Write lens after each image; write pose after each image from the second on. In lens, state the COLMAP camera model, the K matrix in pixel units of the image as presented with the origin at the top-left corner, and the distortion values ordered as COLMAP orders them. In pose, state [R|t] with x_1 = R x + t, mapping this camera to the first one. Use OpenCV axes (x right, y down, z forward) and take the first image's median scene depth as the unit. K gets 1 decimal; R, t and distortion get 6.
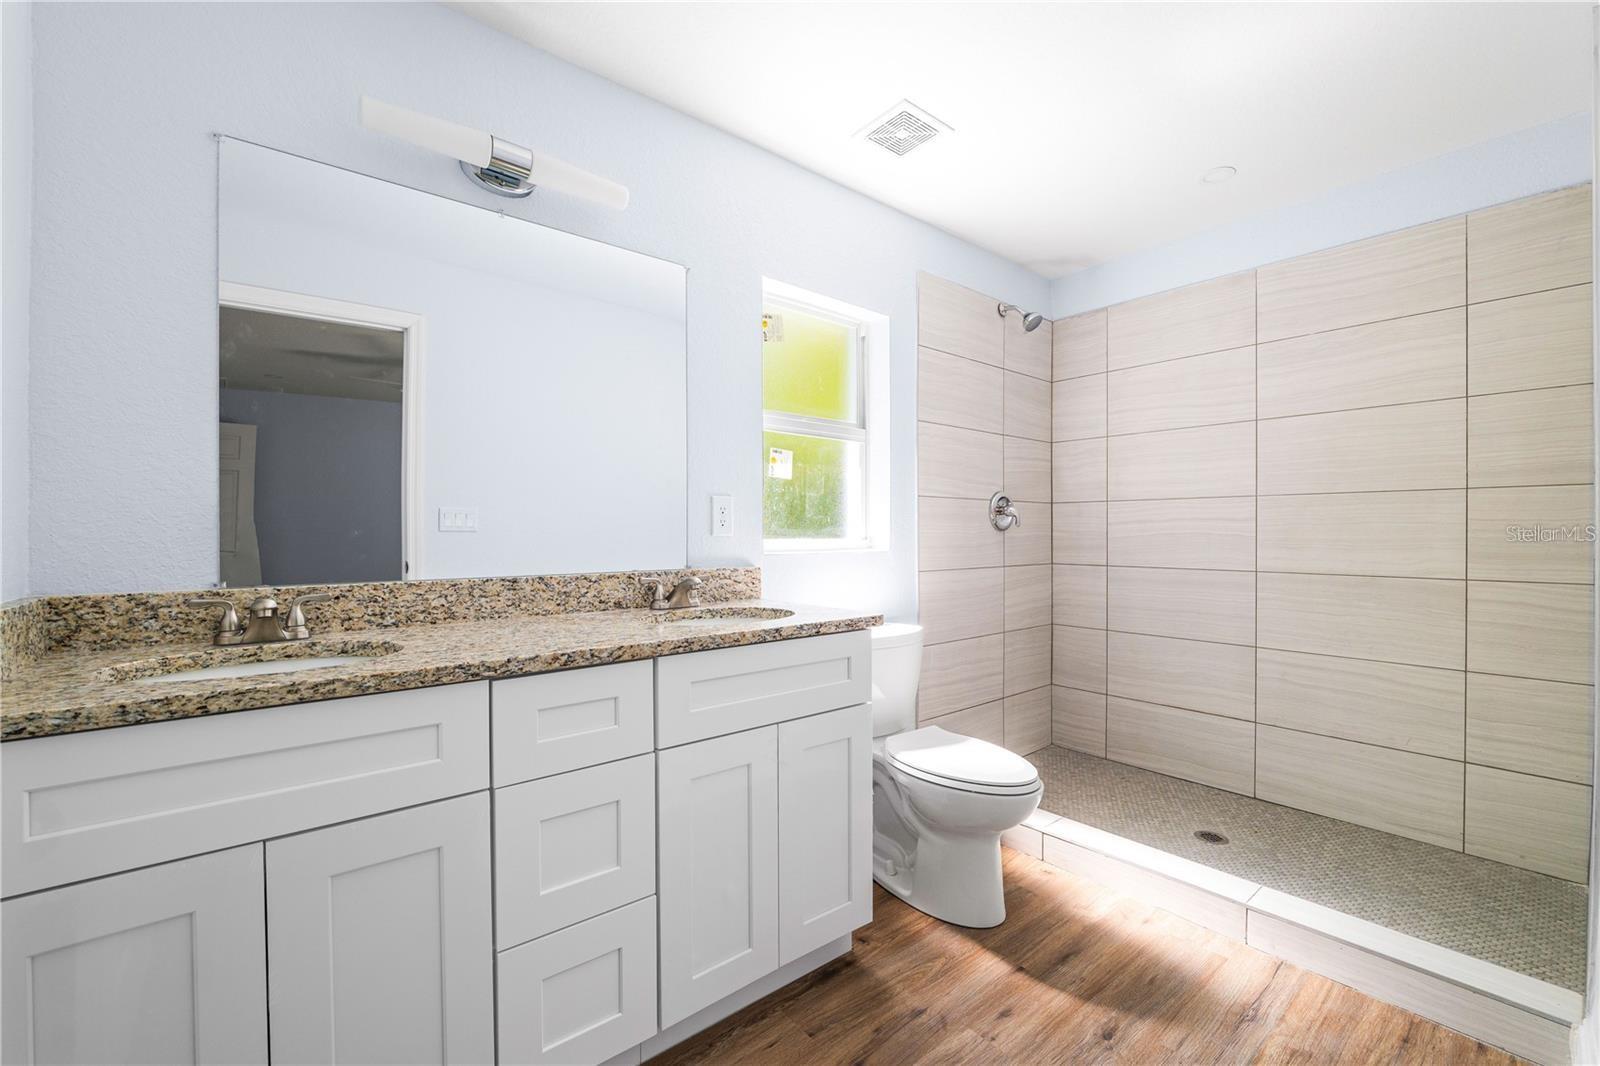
lens RADIAL K [[673.2, 0, 793.5], [0, 673.2, 536.5], [0, 0, 1]] dist [-0.016868, -0.000579]
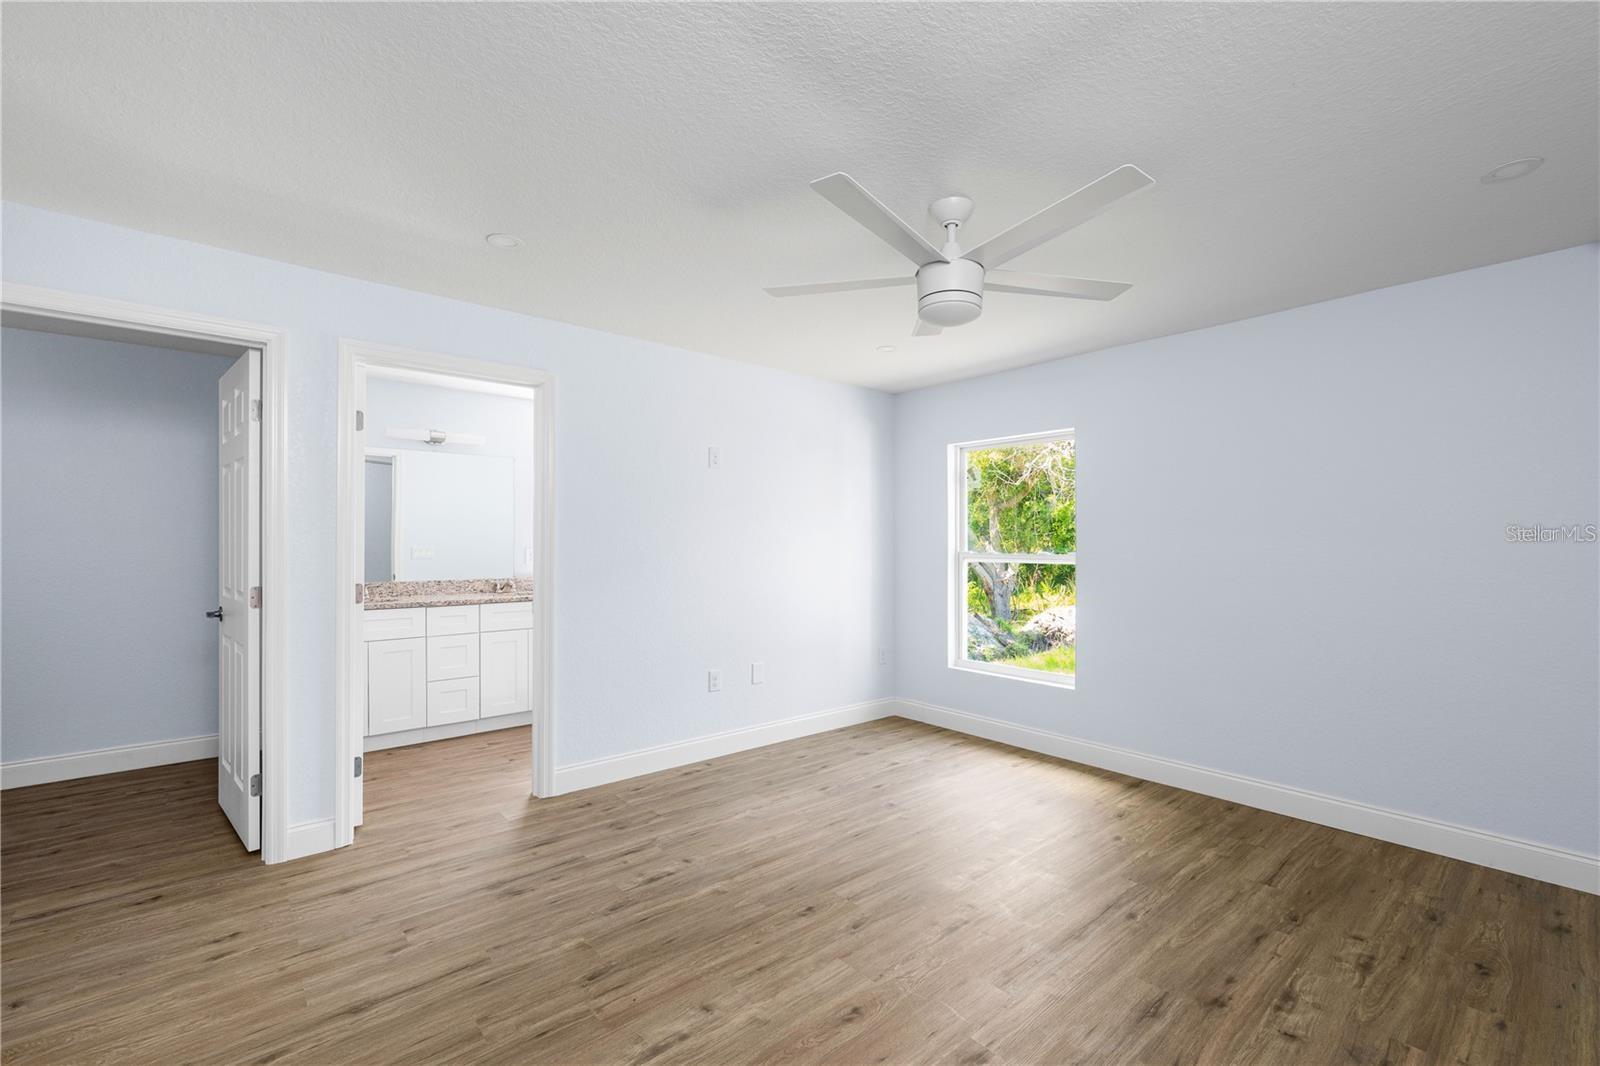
lens RADIAL K [[673.2, 0, 806.0], [0, 673.2, 540.2], [0, 0, 1]] dist [-0.016868, -0.000579]
pose [[0.998912, 0.001911, 0.046588, 0.996579], [-0.001206, 0.999884, -0.015156, -0.067684], [-0.046612, 0.015083, 0.998799, -1.891485]]
